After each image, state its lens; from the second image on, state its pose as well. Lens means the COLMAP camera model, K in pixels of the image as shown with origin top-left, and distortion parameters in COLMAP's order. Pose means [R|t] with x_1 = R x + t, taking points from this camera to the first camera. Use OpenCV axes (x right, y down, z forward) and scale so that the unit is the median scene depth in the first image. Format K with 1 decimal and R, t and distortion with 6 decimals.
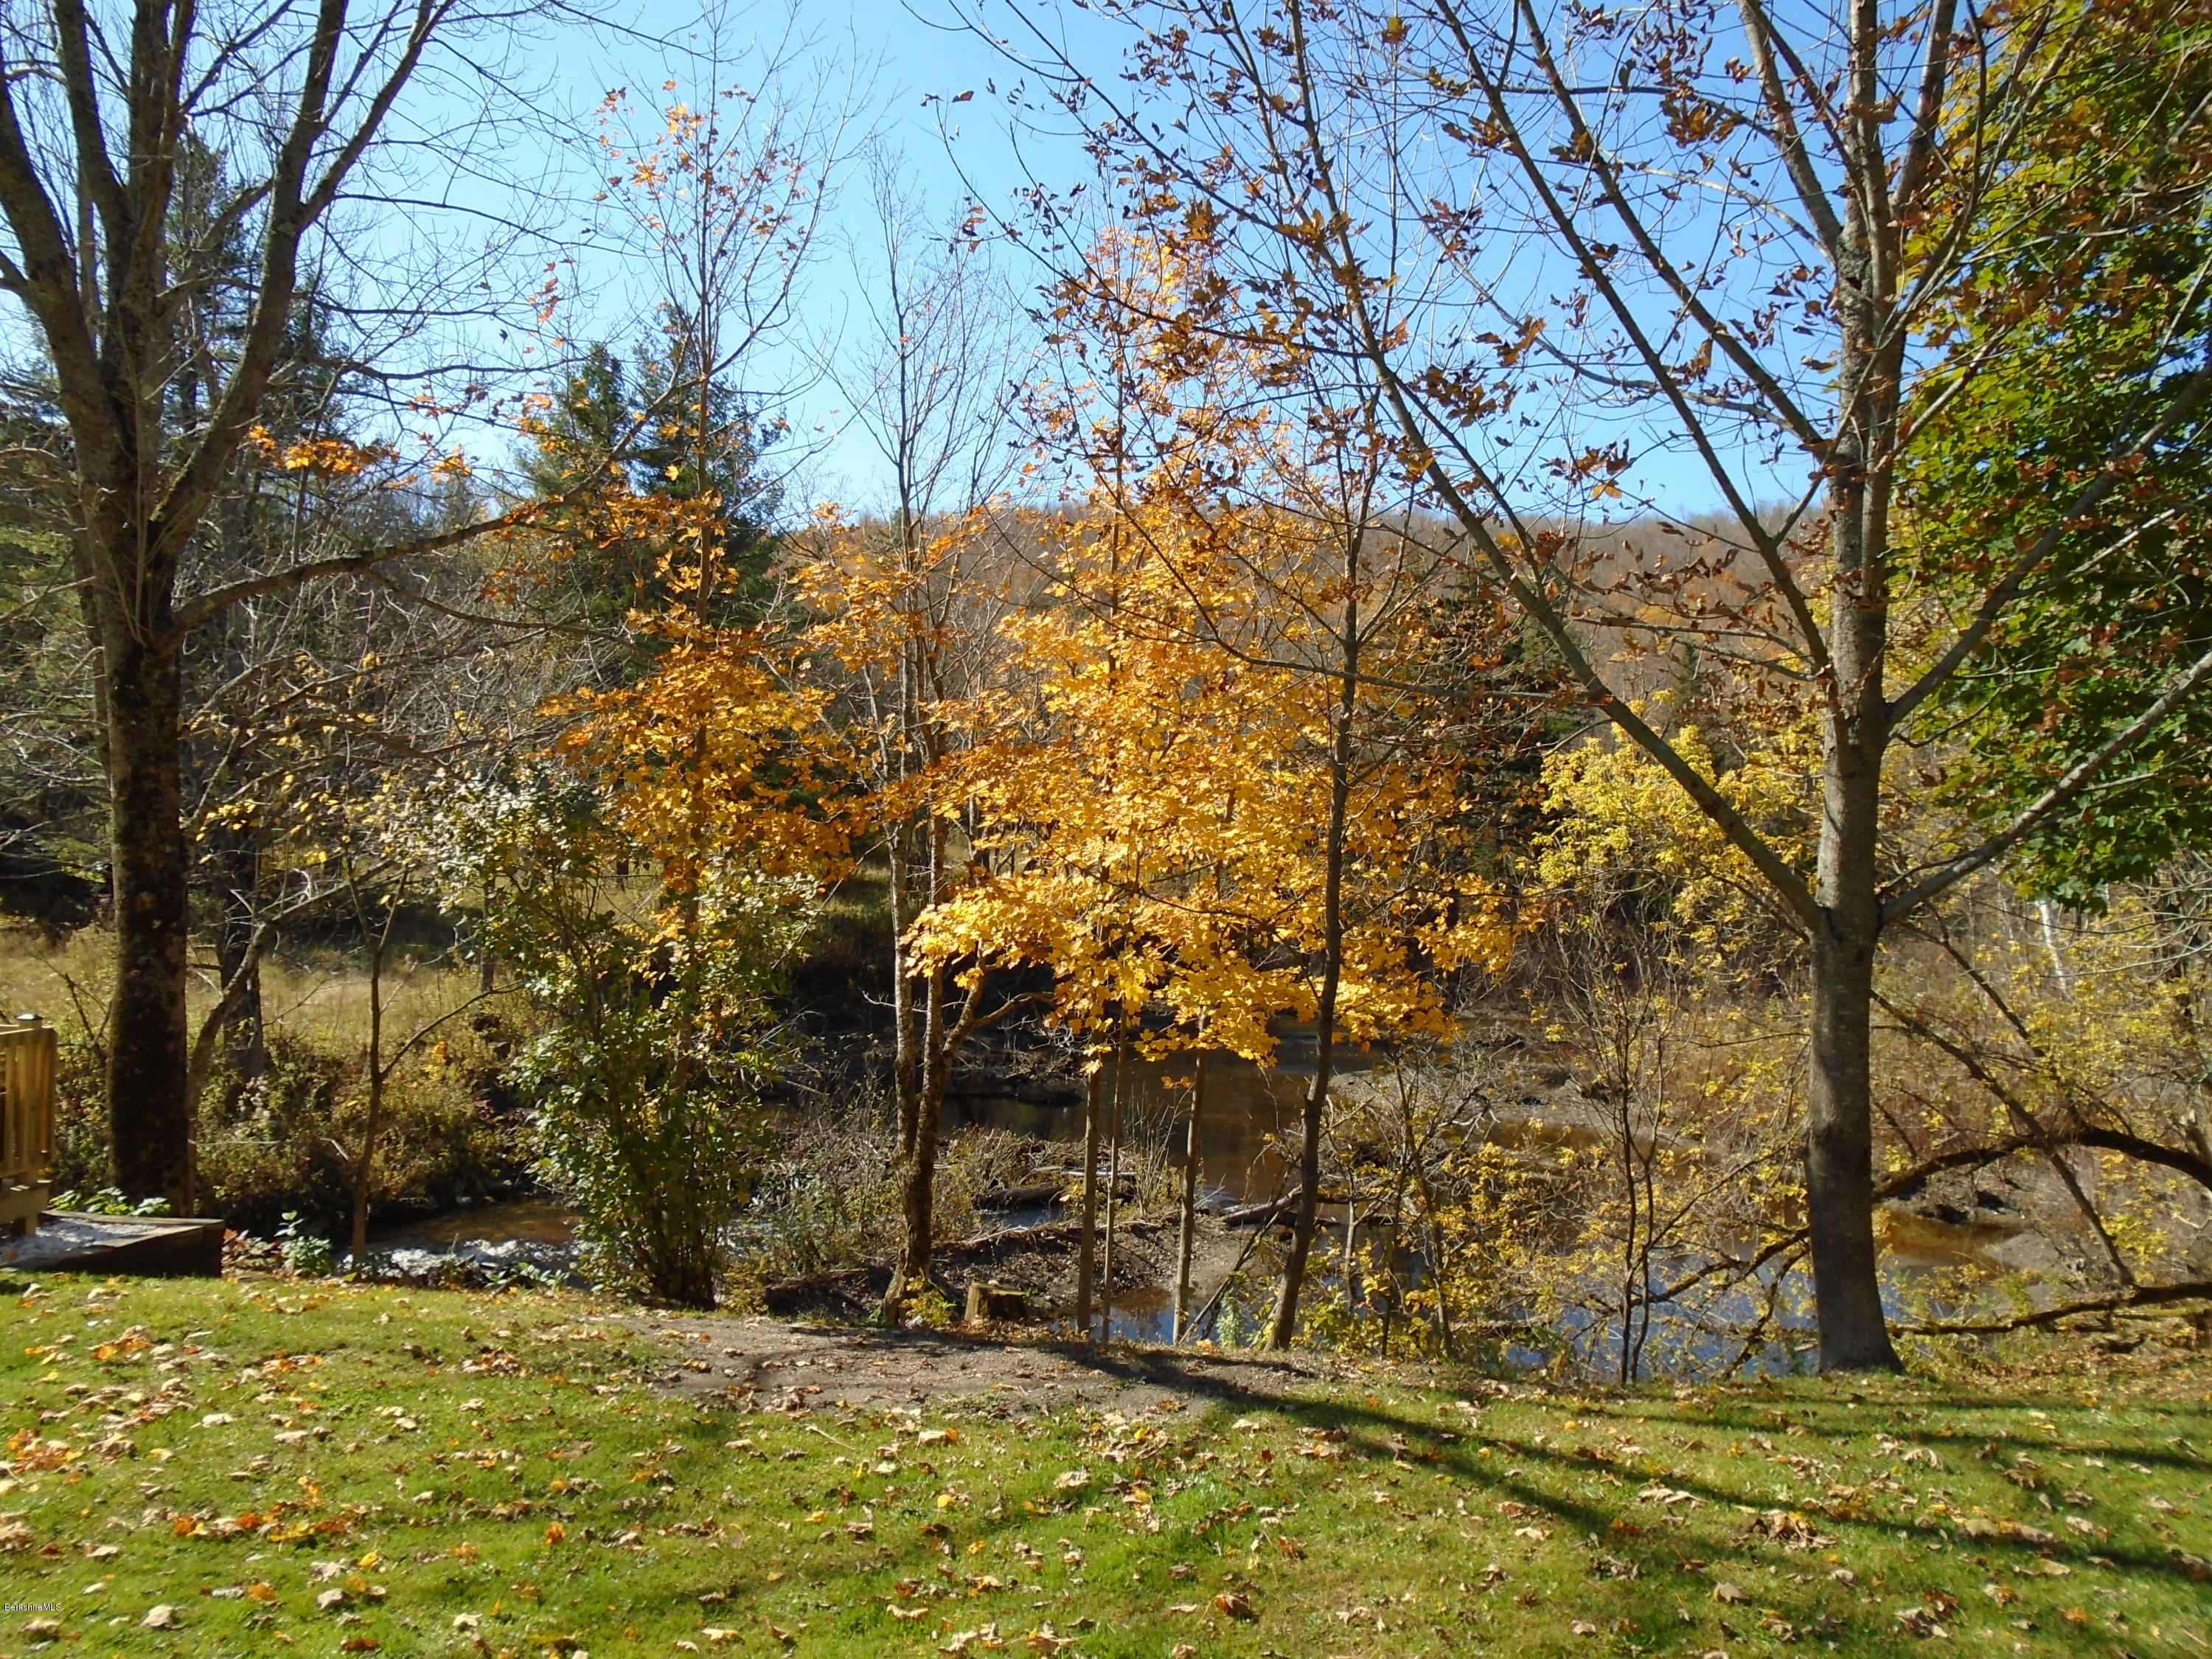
lens RADIAL K [[1716.3, 0, 1094.0], [0, 1716.3, 822.8], [0, 0, 1]] dist [-0.003454, 0.000843]
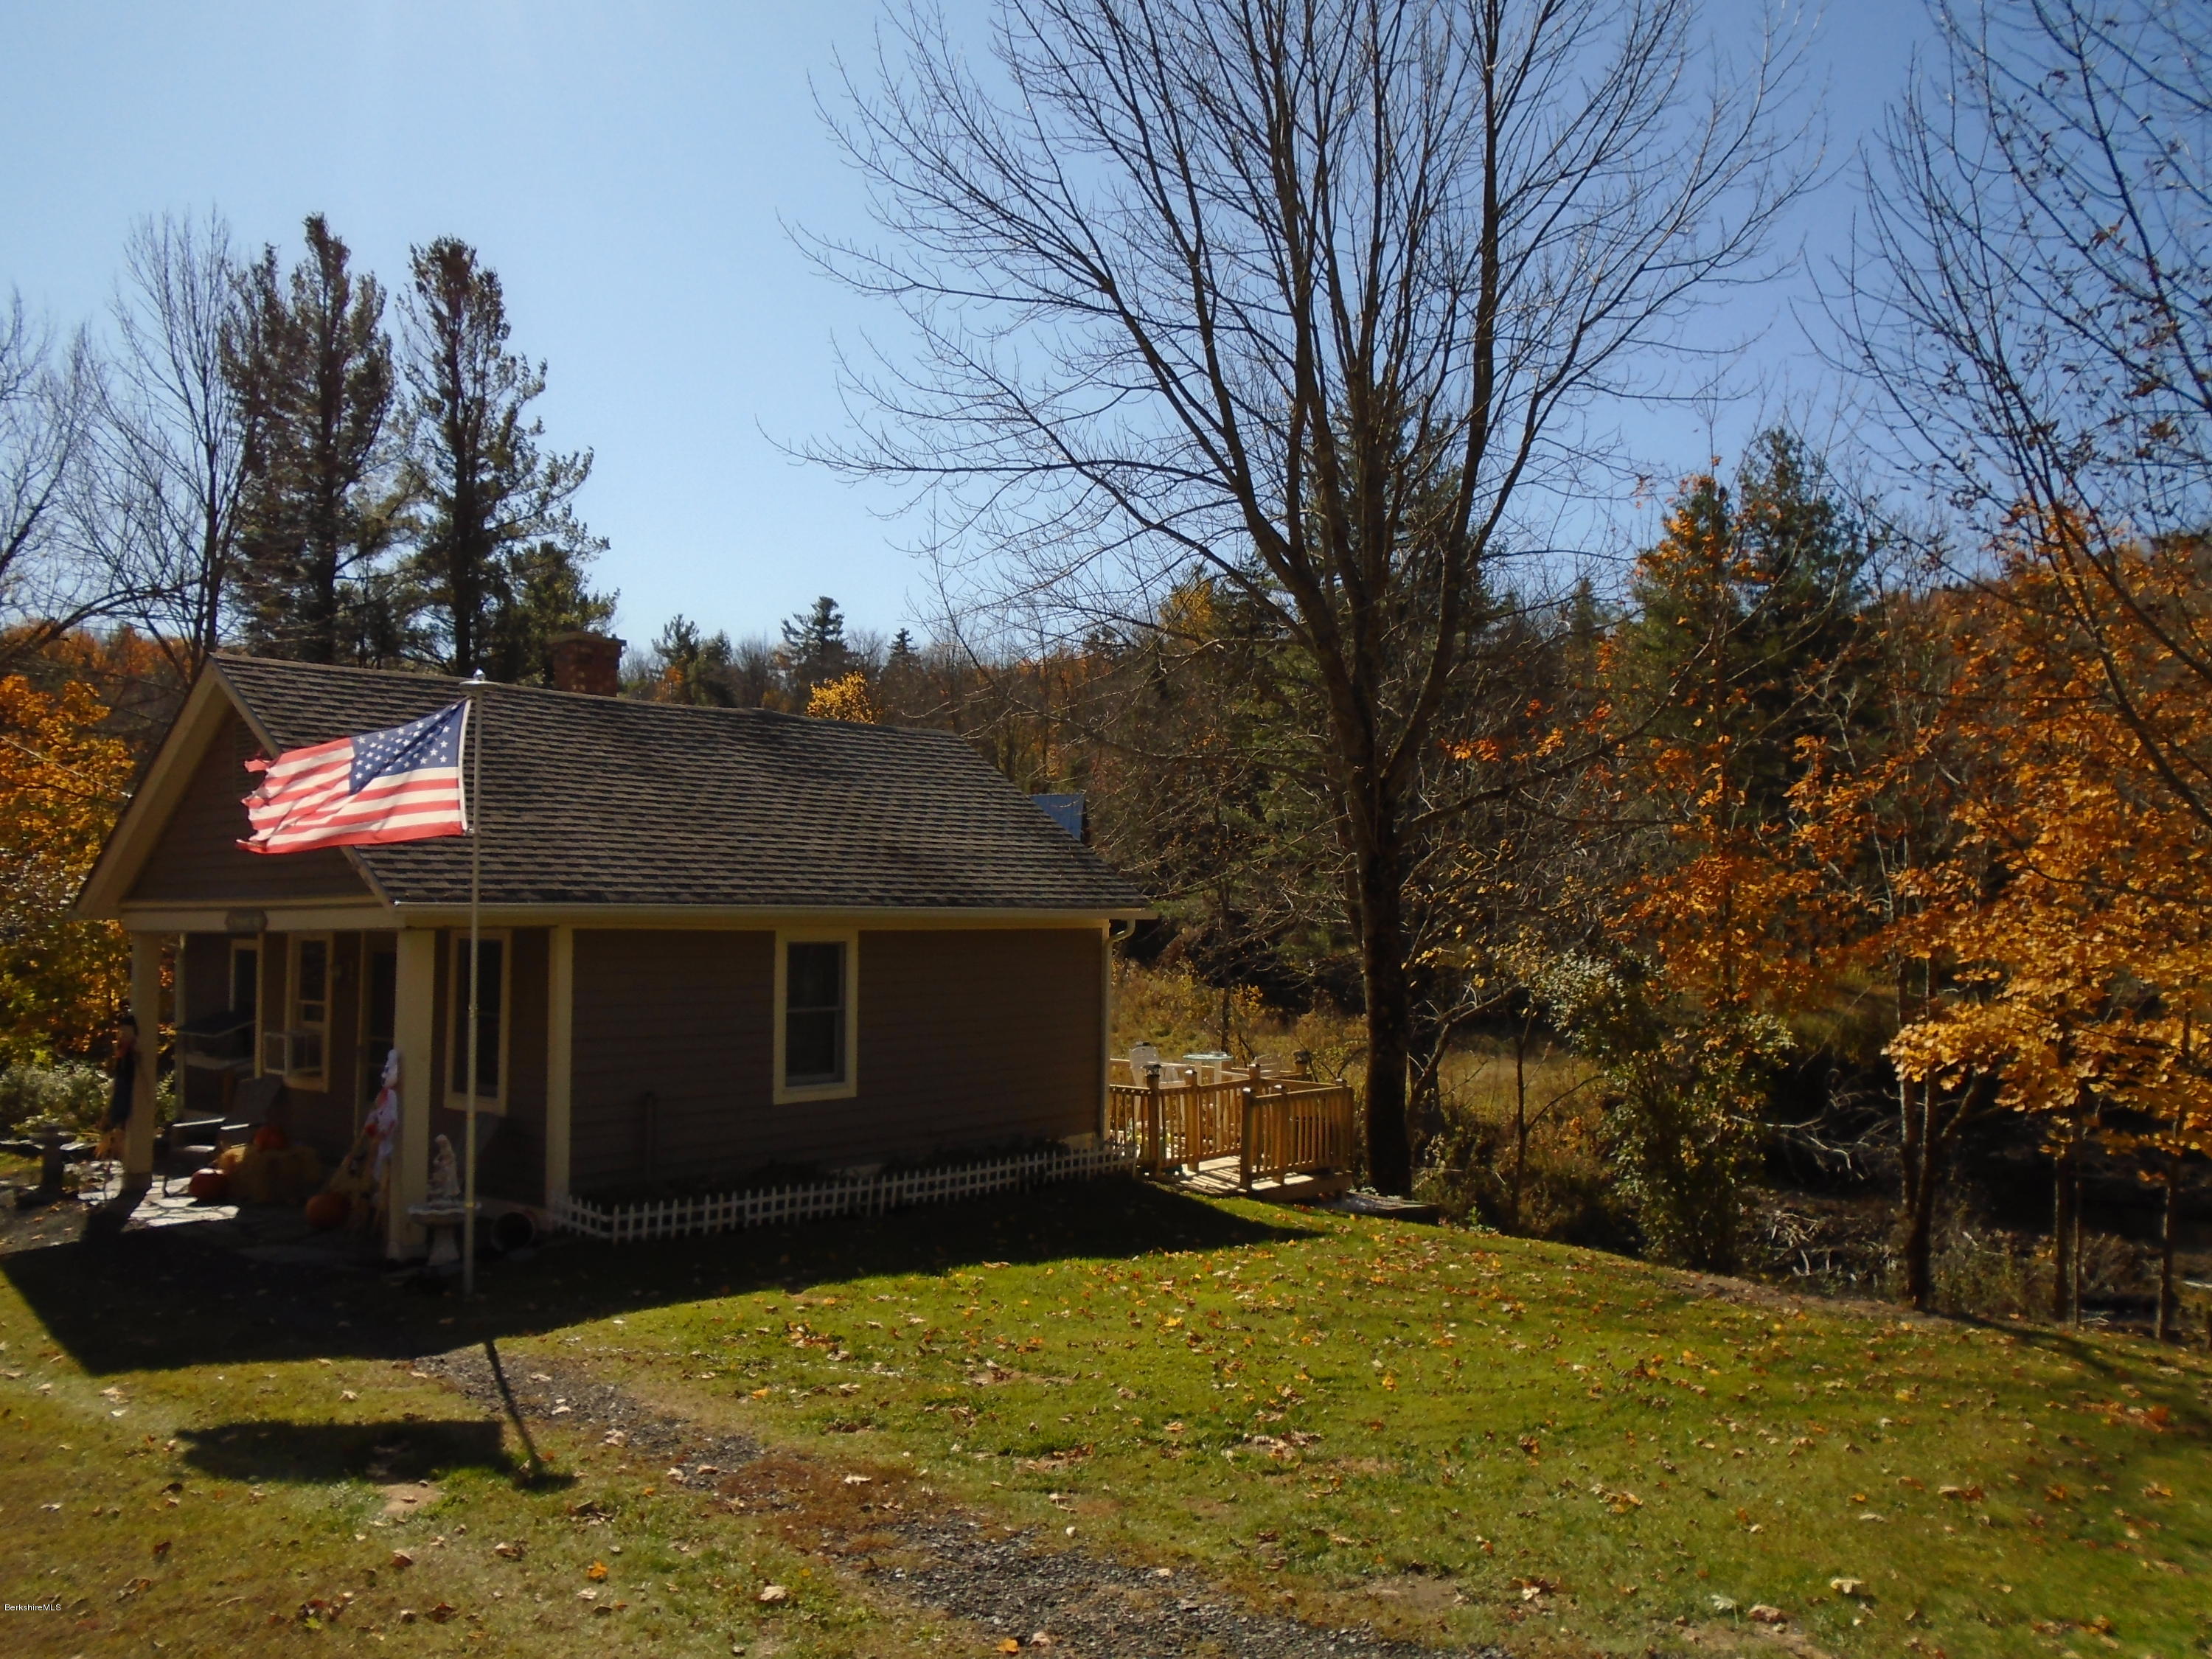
lens RADIAL K [[1716.3, 0, 1096.3], [0, 1716.3, 830.0], [0, 0, 1]] dist [-0.003454, 0.000843]
pose [[0.802118, -0.040828, -0.595768, 0.107251], [0.013659, 0.998653, -0.050048, -0.024831], [0.597009, 0.032007, 0.801596, -0.245212]]
